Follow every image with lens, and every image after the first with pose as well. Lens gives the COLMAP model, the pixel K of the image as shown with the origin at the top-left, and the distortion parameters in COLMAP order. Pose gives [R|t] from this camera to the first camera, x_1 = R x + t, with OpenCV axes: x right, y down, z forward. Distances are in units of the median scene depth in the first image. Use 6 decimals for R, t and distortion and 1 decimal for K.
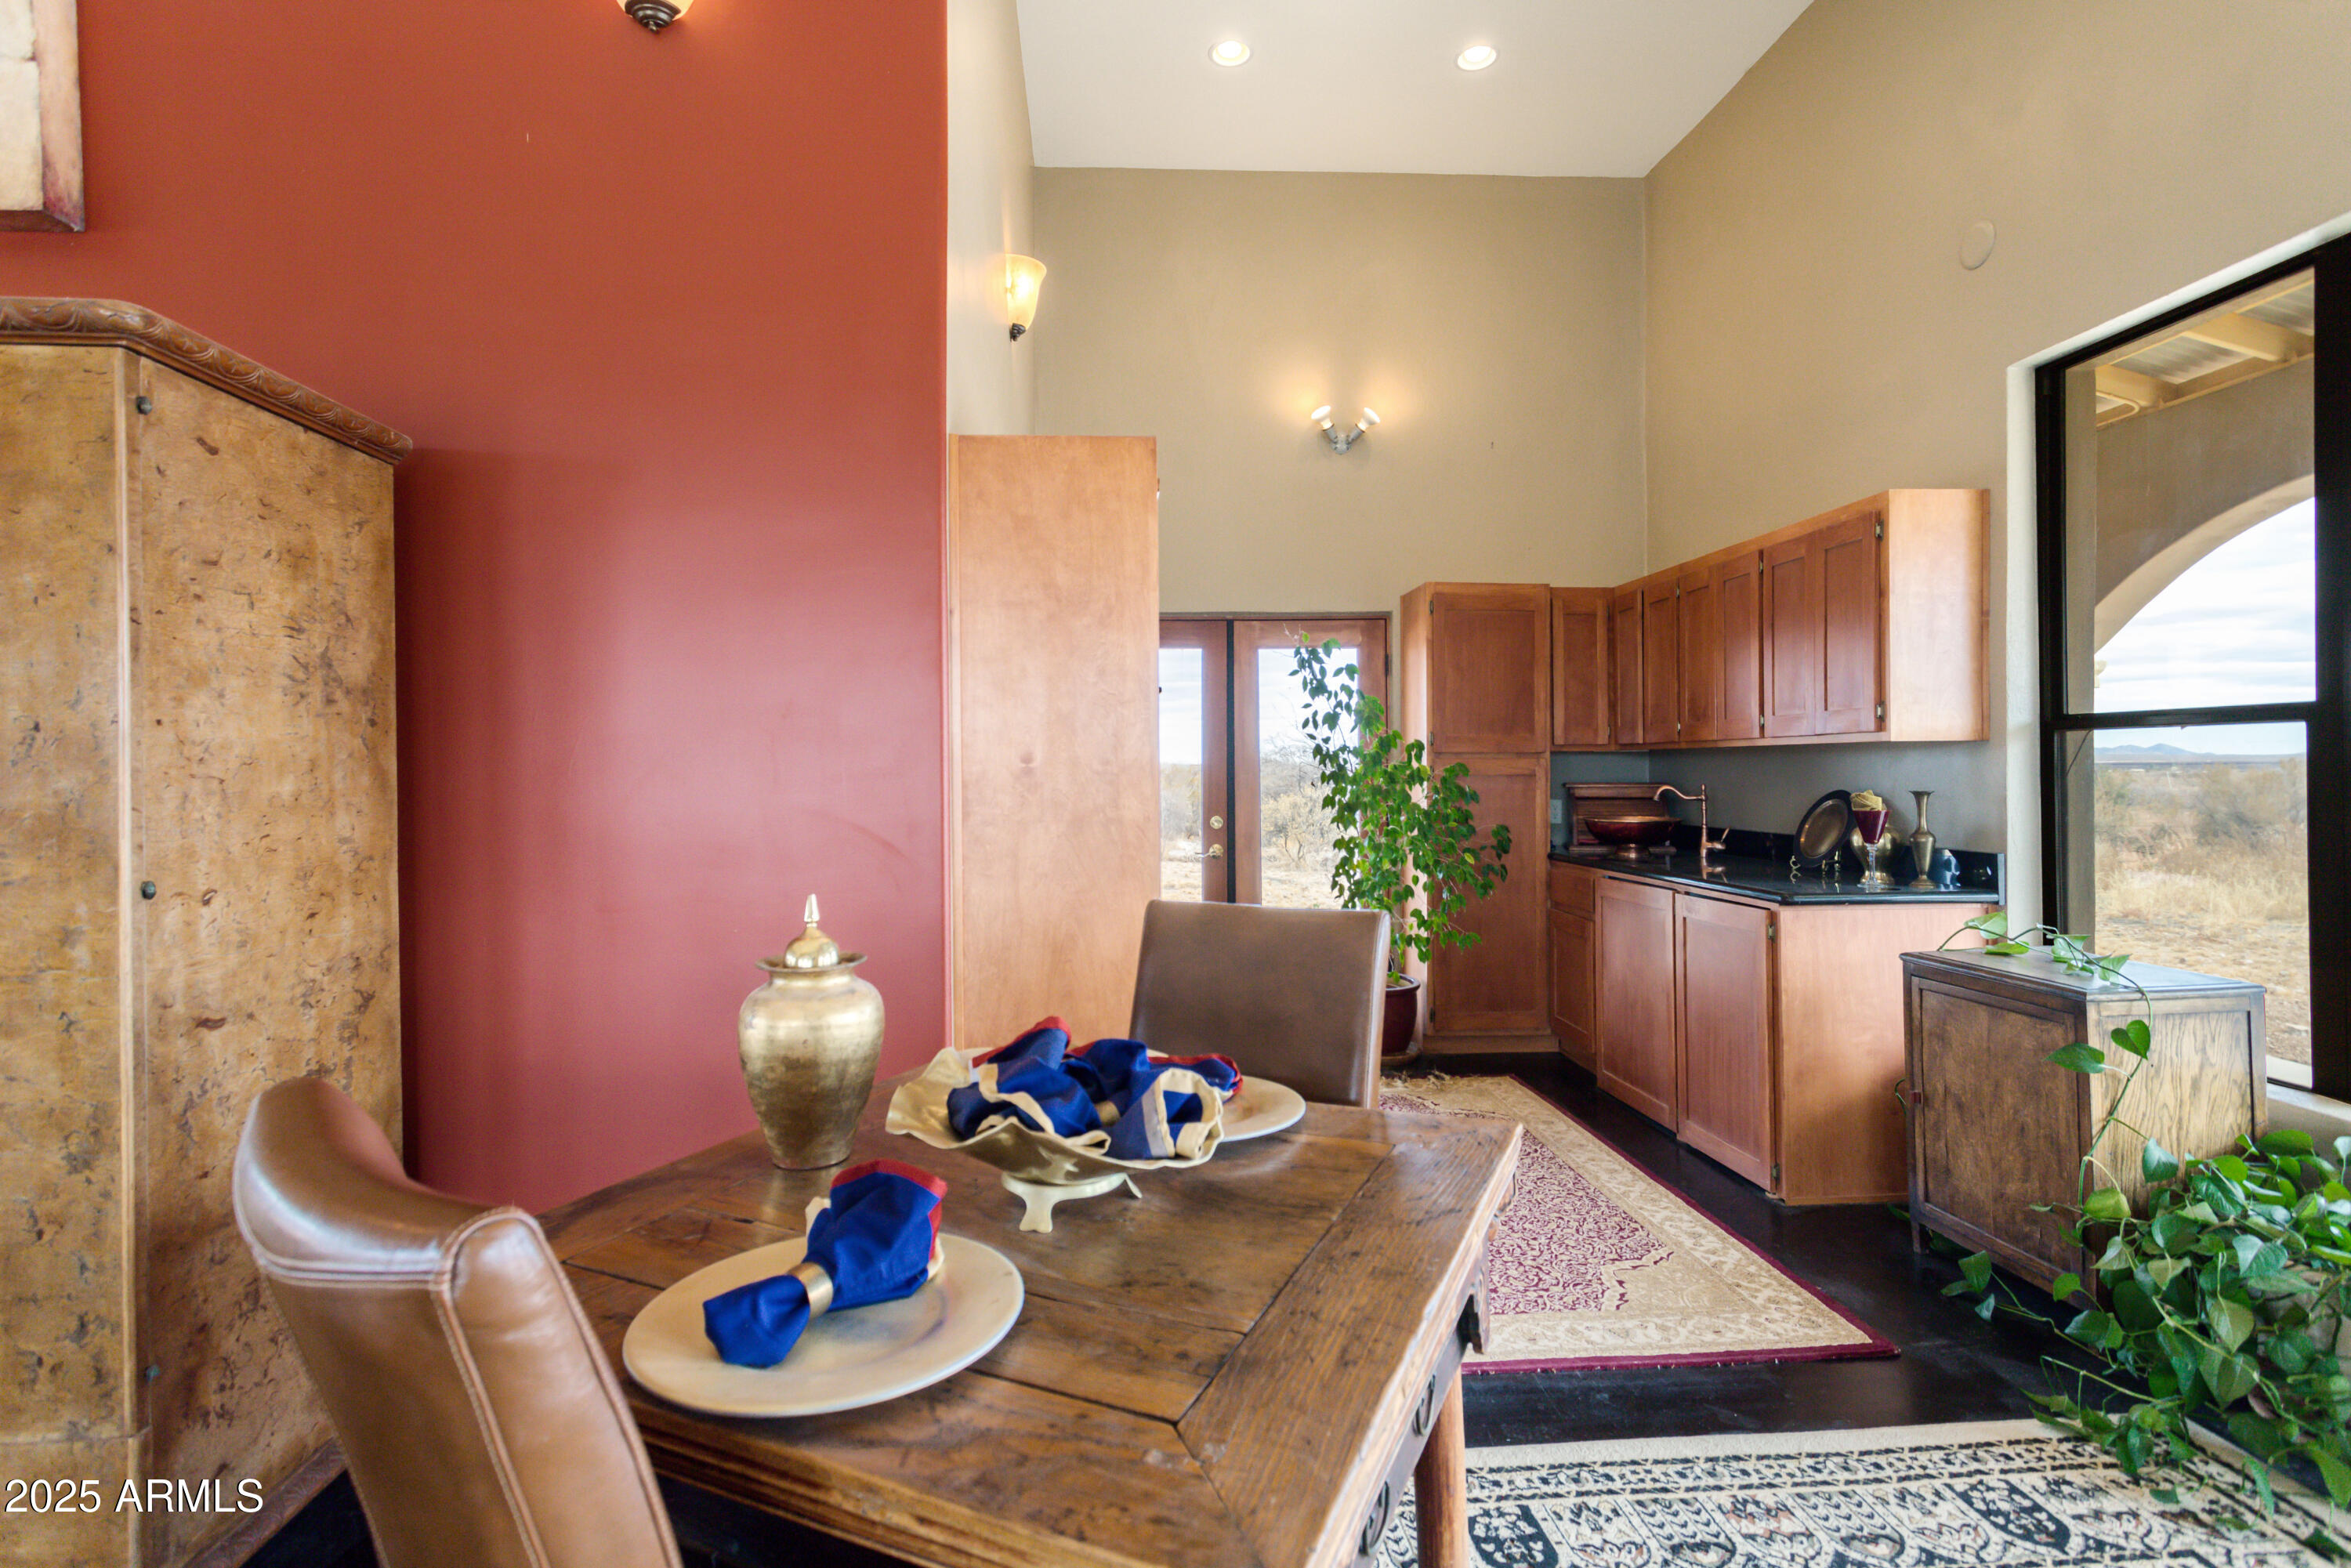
lens RADIAL K [[1147.7, 0, 1178.0], [0, 1147.7, 766.9], [0, 0, 1]] dist [0.006106, -0.000348]
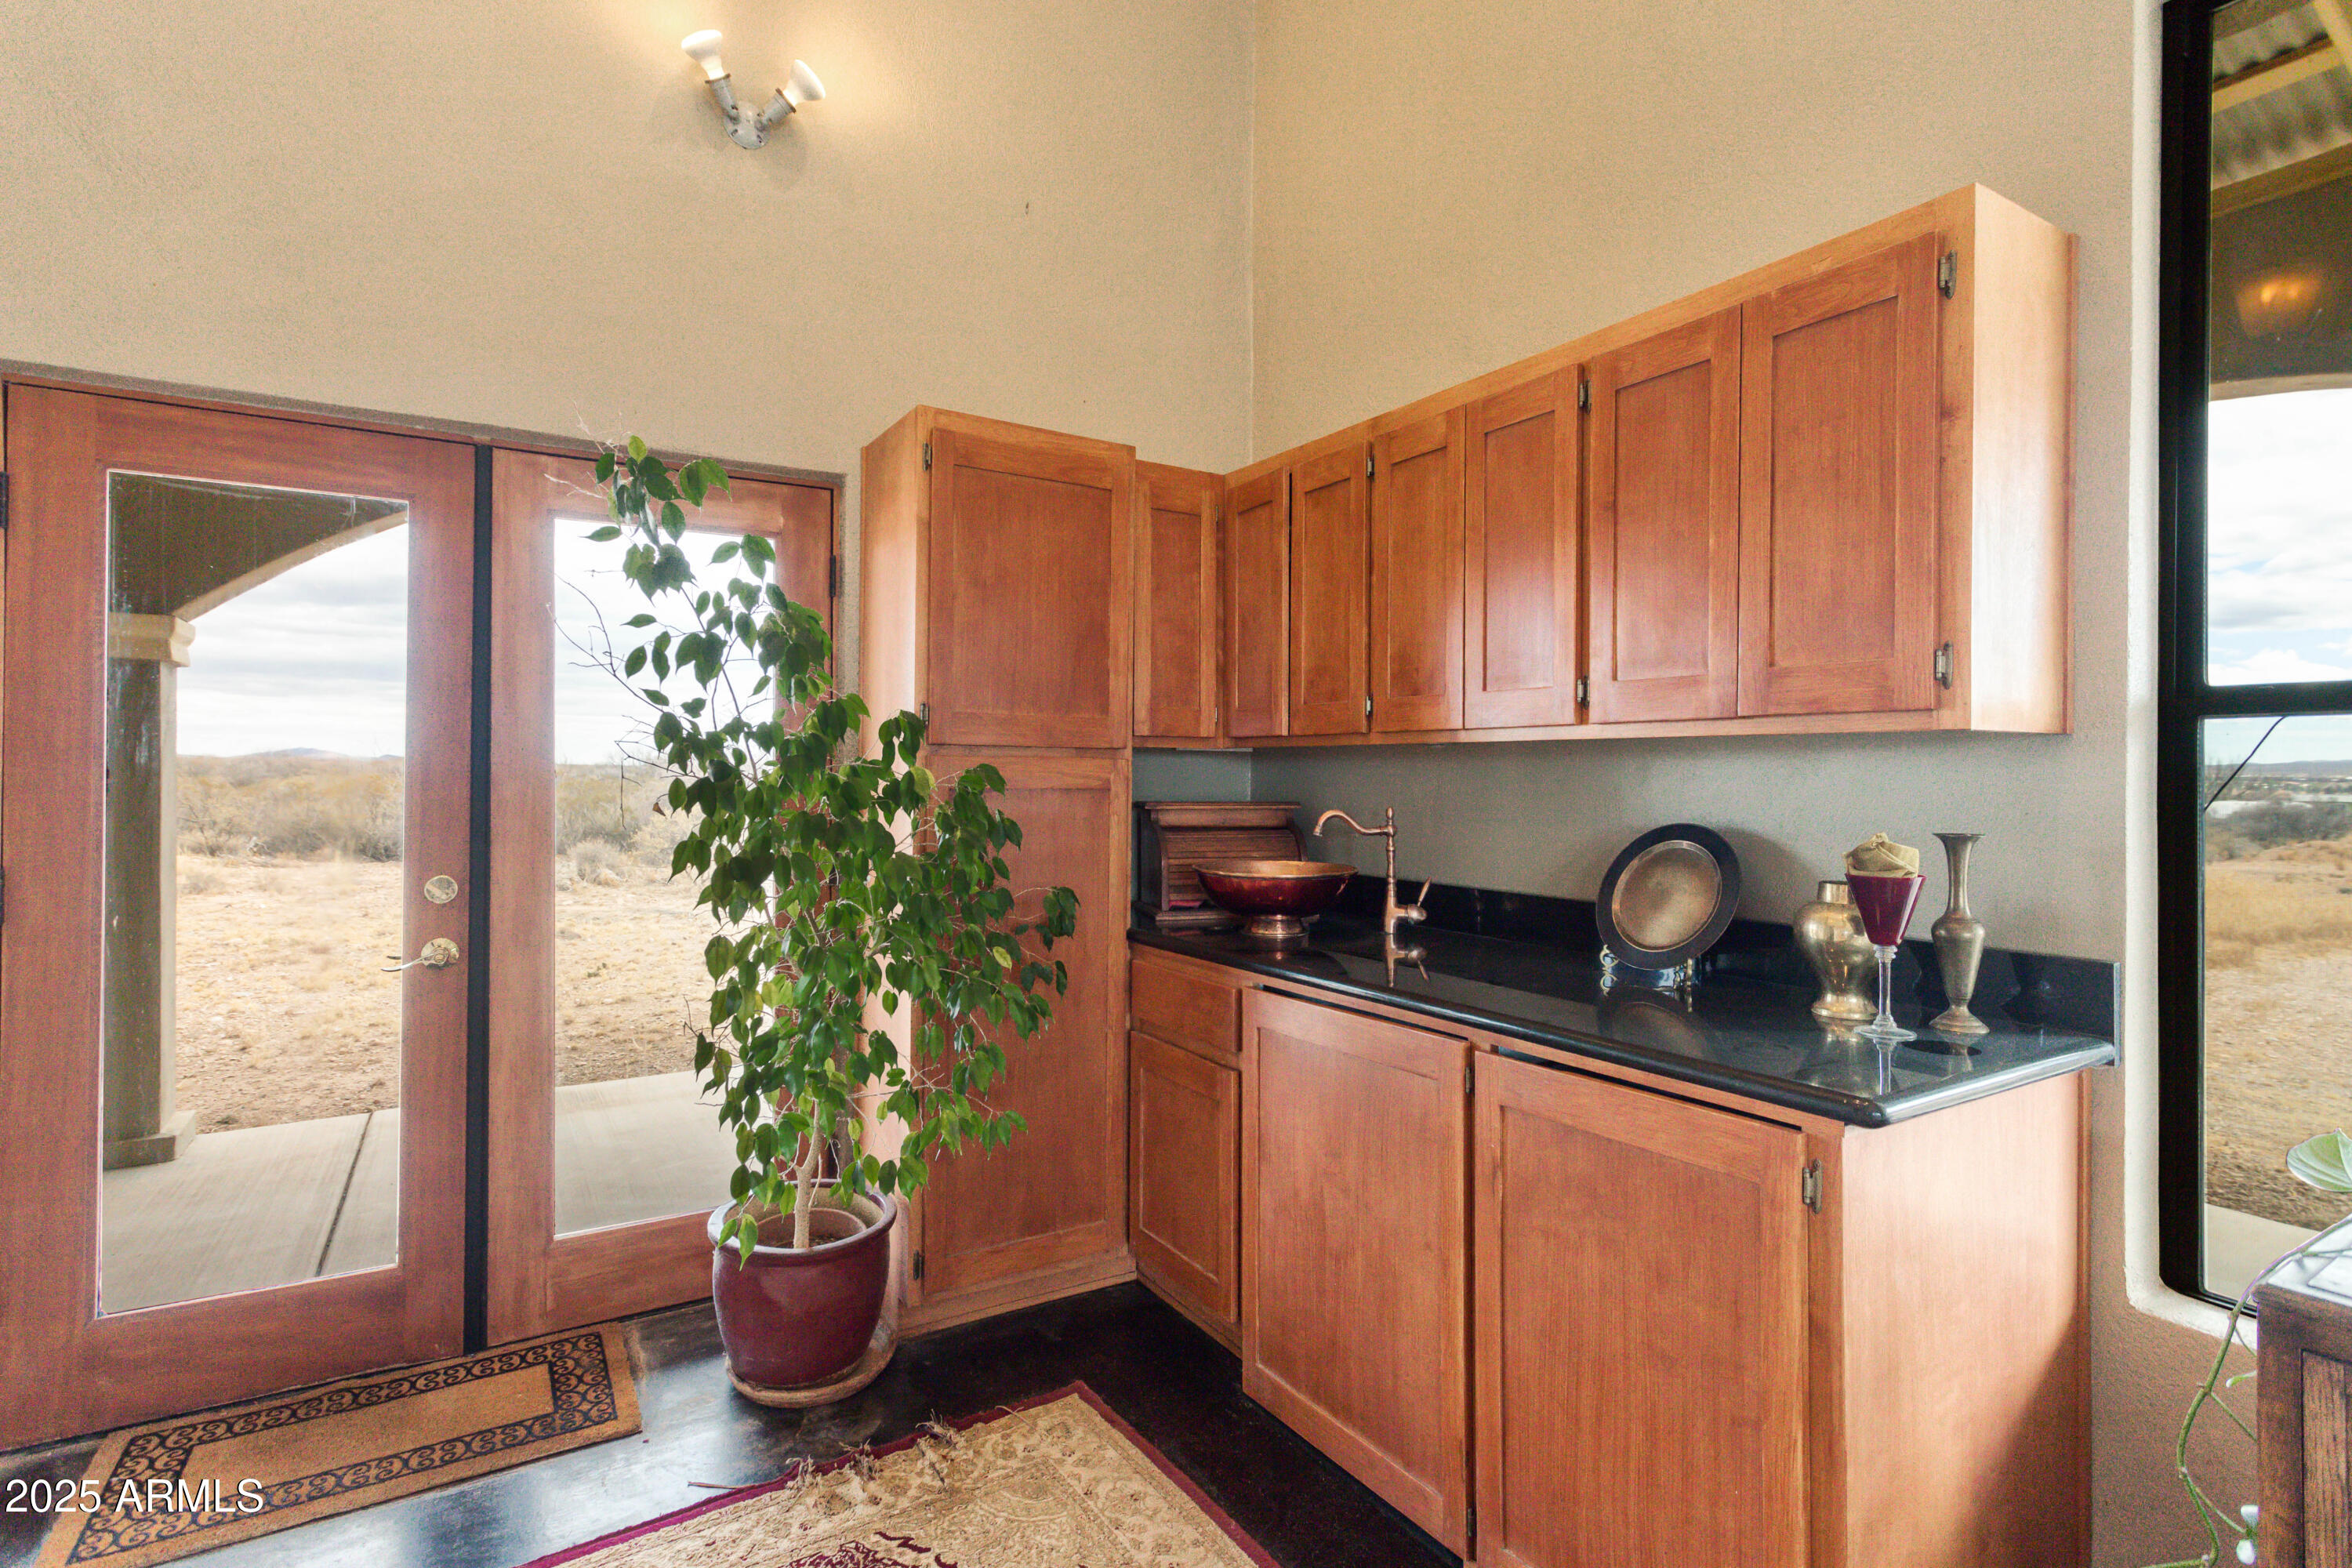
lens RADIAL K [[1148.2, 0, 1176.3], [0, 1148.2, 767.6], [0, 0, 1]] dist [0.006106, -0.000348]
pose [[0.884441, 0.013974, 0.466442, 0.088508], [-0.012229, 0.999902, -0.006766, 0.000114], [-0.466491, 0.000280, 0.884526, 0.533321]]
